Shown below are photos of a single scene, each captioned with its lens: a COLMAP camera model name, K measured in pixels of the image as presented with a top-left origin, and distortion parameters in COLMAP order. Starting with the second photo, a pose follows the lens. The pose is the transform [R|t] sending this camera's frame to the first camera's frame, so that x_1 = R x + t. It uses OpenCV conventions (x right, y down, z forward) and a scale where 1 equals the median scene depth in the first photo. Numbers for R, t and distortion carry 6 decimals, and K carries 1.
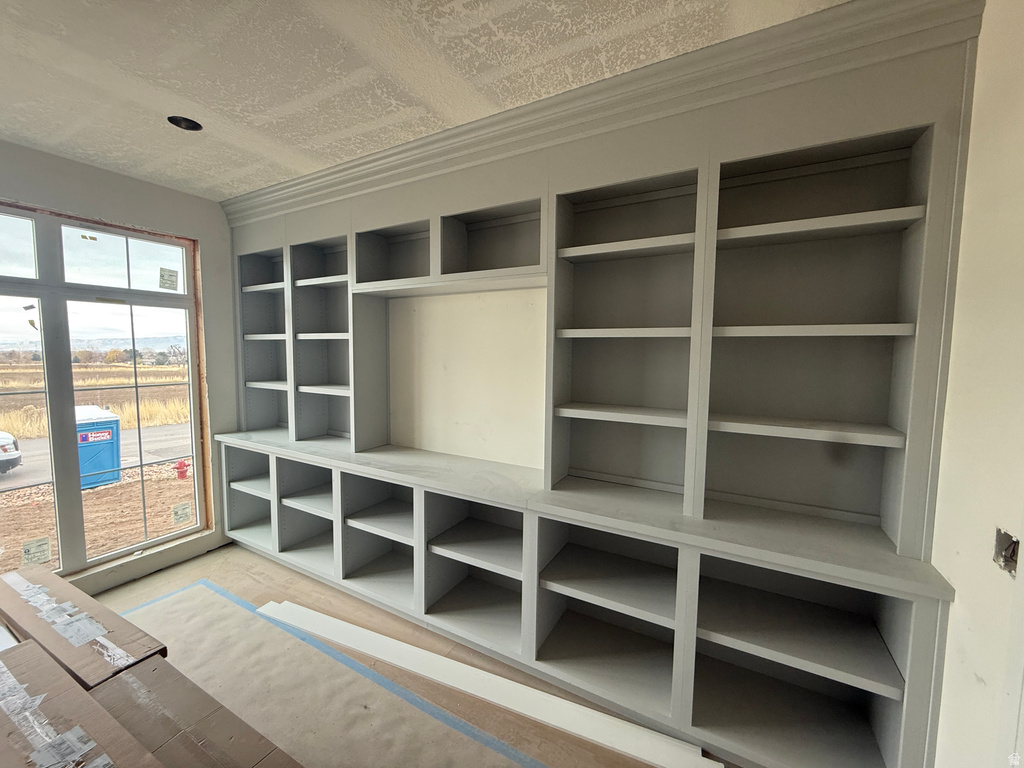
lens RADIAL K [[407.9, 0, 511.5], [0, 407.9, 383.1], [0, 0, 1]] dist [0.000480, -0.000327]
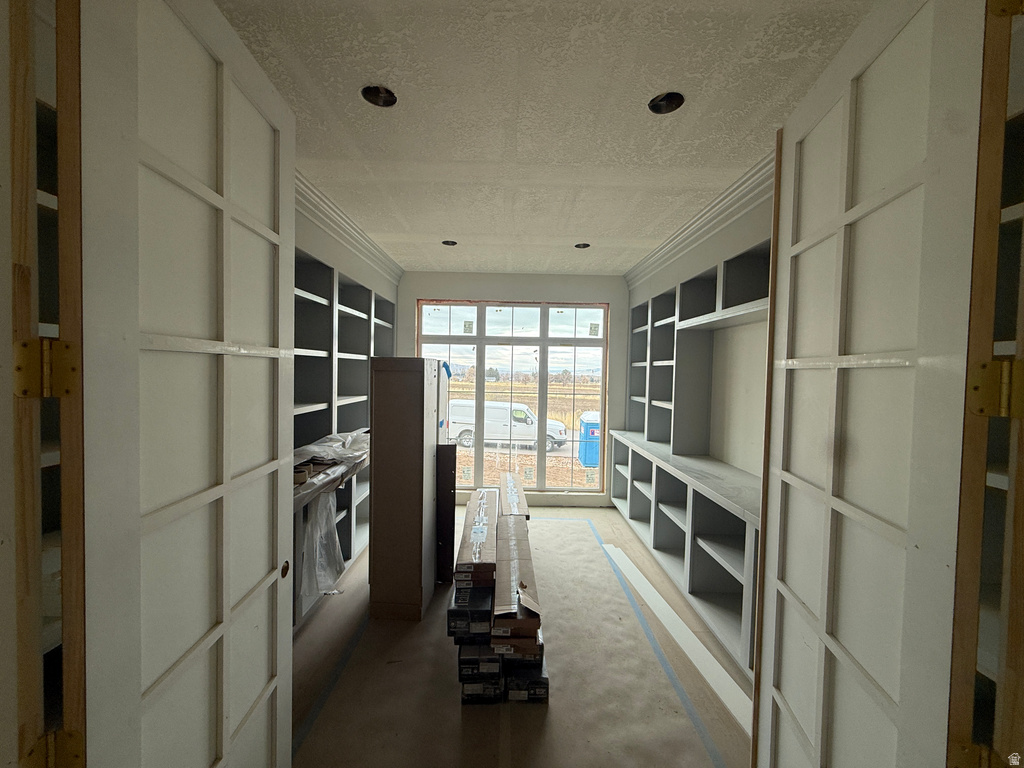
lens RADIAL K [[407.9, 0, 506.3], [0, 407.9, 383.9], [0, 0, 1]] dist [0.000480, -0.000327]
pose [[0.484569, 0.029518, -0.874255, 0.469023], [-0.081801, 0.996580, -0.011691, 0.008308], [0.870920, 0.077180, 0.485326, -0.082509]]
